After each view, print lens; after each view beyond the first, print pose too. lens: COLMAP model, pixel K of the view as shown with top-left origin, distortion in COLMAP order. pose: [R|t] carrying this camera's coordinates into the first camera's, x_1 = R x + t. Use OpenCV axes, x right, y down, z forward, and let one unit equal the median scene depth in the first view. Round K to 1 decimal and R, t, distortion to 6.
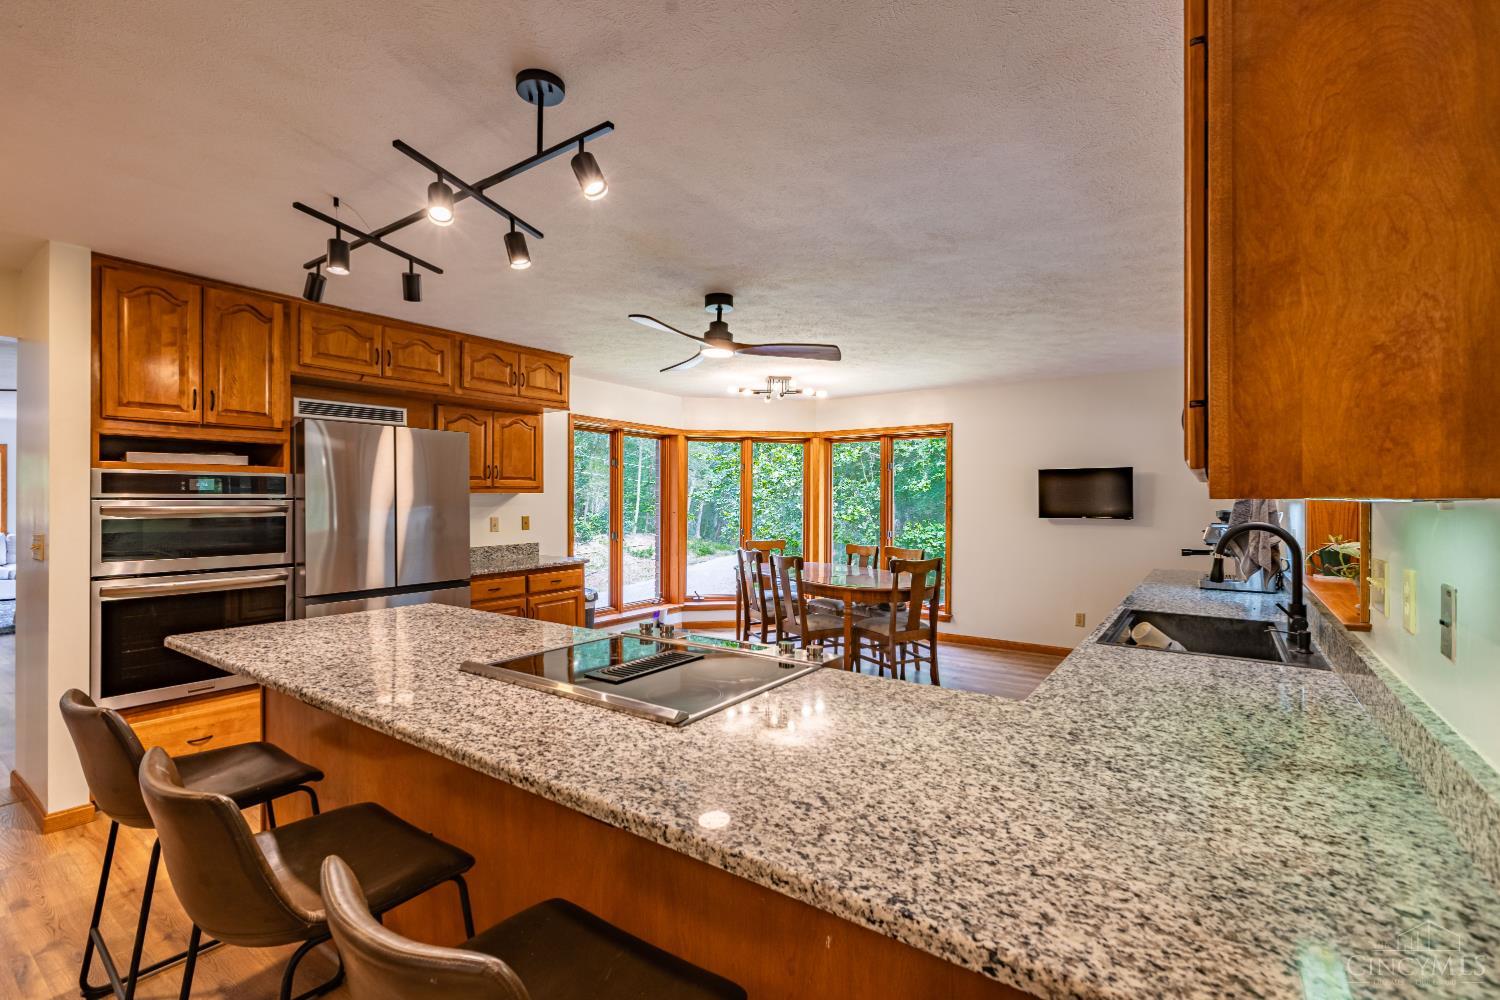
lens RADIAL K [[674.4, 0, 756.1], [0, 674.4, 498.8], [0, 0, 1]] dist [-0.000793, 0.000421]
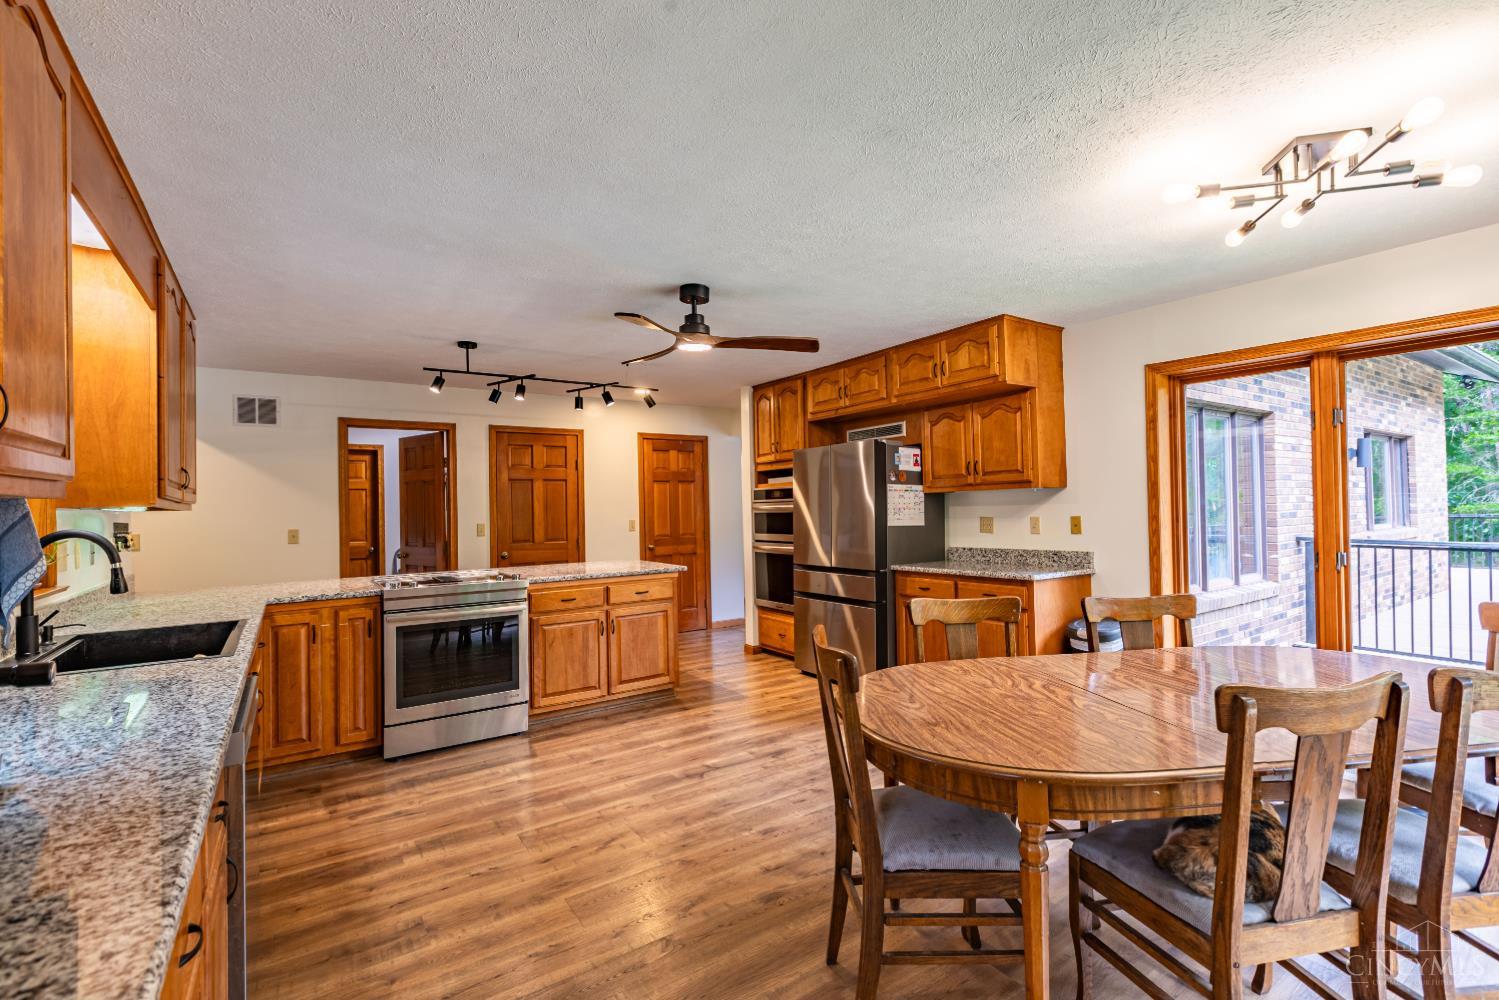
lens RADIAL K [[674.0, 0, 755.6], [0, 674.0, 498.8], [0, 0, 1]] dist [-0.000793, 0.000421]
pose [[-0.331075, -0.002058, -0.943602, 0.874050], [0.019273, 0.999774, -0.008942, 0.006451], [0.943408, -0.021146, -0.330960, 1.452692]]
